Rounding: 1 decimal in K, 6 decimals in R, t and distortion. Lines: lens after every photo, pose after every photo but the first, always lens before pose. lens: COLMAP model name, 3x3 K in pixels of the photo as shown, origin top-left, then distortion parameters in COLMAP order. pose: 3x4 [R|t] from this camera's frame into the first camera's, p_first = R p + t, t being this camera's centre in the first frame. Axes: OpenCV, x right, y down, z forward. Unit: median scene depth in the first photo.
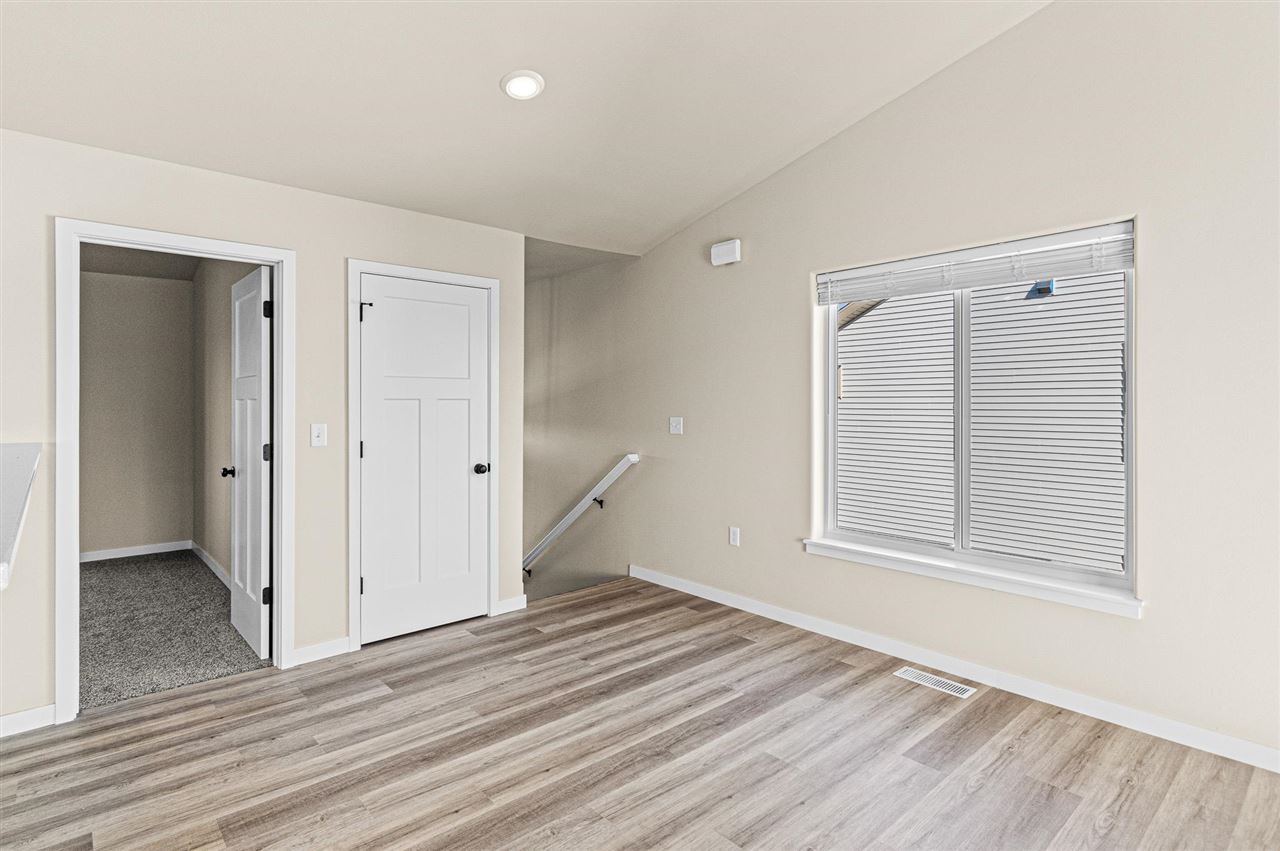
lens RADIAL K [[655.3, 0, 634.5], [0, 655.3, 402.4], [0, 0, 1]] dist [-0.001072, -0.000317]
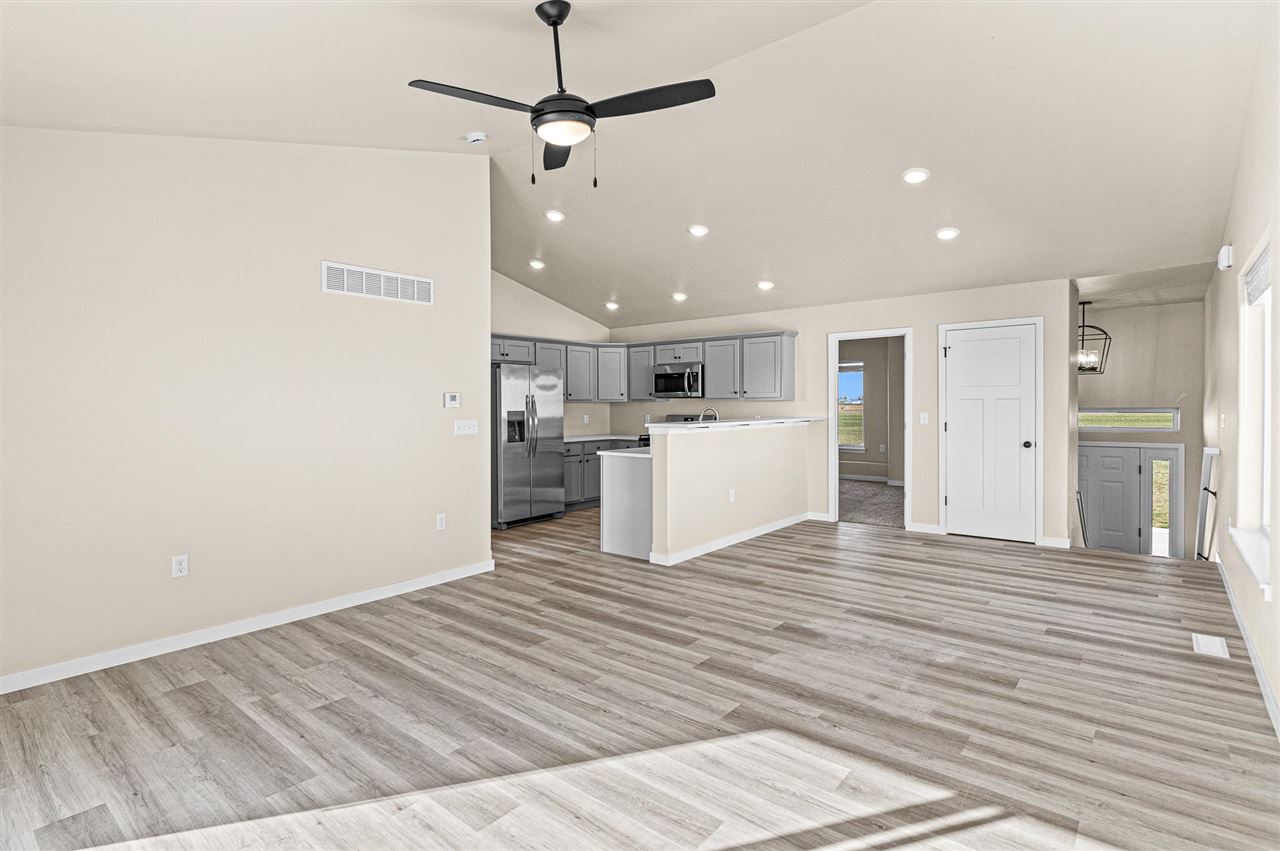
lens RADIAL K [[622.7, 0, 645.3], [0, 622.7, 409.7], [0, 0, 1]] dist [-0.000136, -0.000406]
pose [[0.160834, 0.006946, -0.986957, 1.296488], [0.008408, 0.999929, 0.008407, -0.003860], [0.986946, -0.009651, 0.160764, -0.141889]]
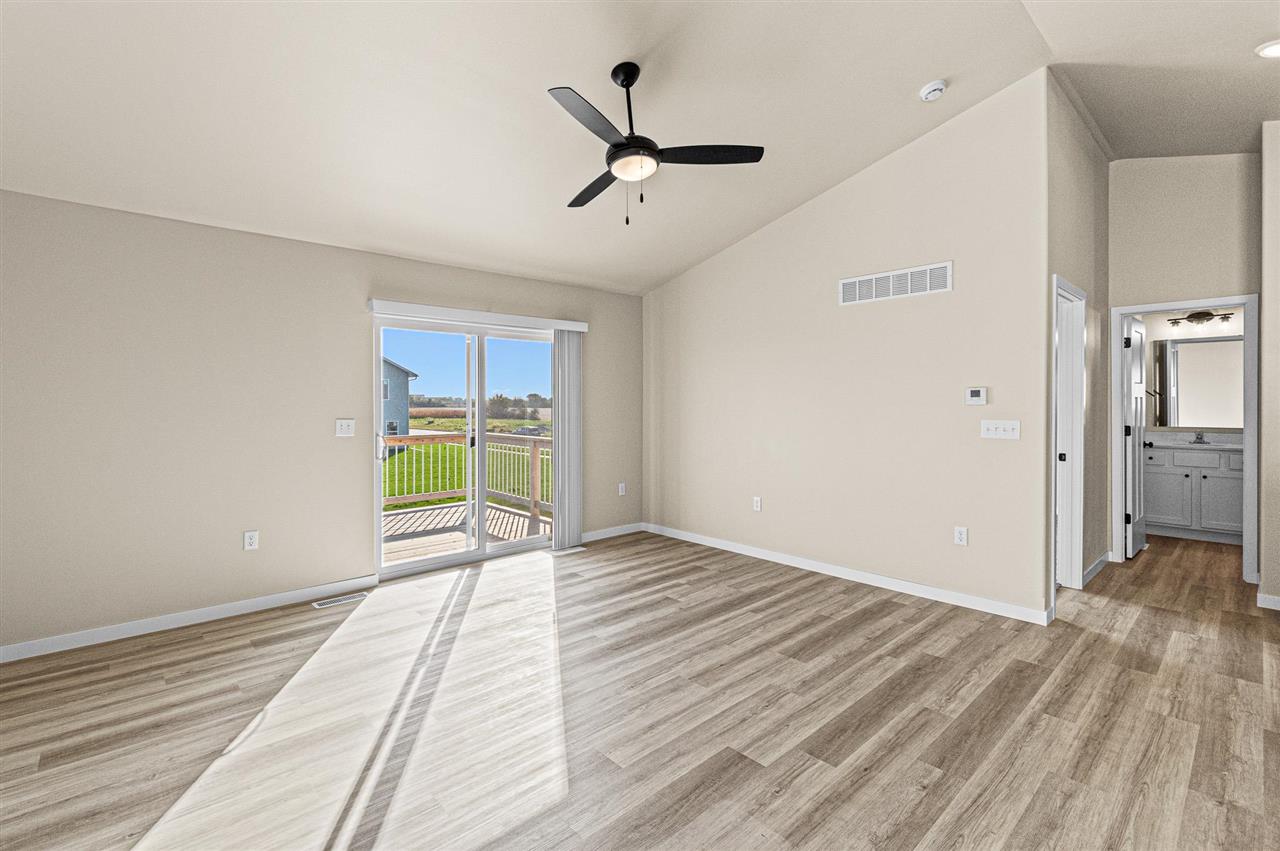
lens RADIAL K [[575.0, 0, 640.1], [0, 575.0, 403.1], [0, 0, 1]] dist [-0.000870, -0.000272]
pose [[-0.999645, 0.000728, -0.026619, 0.481753], [0.000728, 1.000000, 0.000026, -0.004802], [0.026619, 0.000006, -0.999646, 0.764202]]
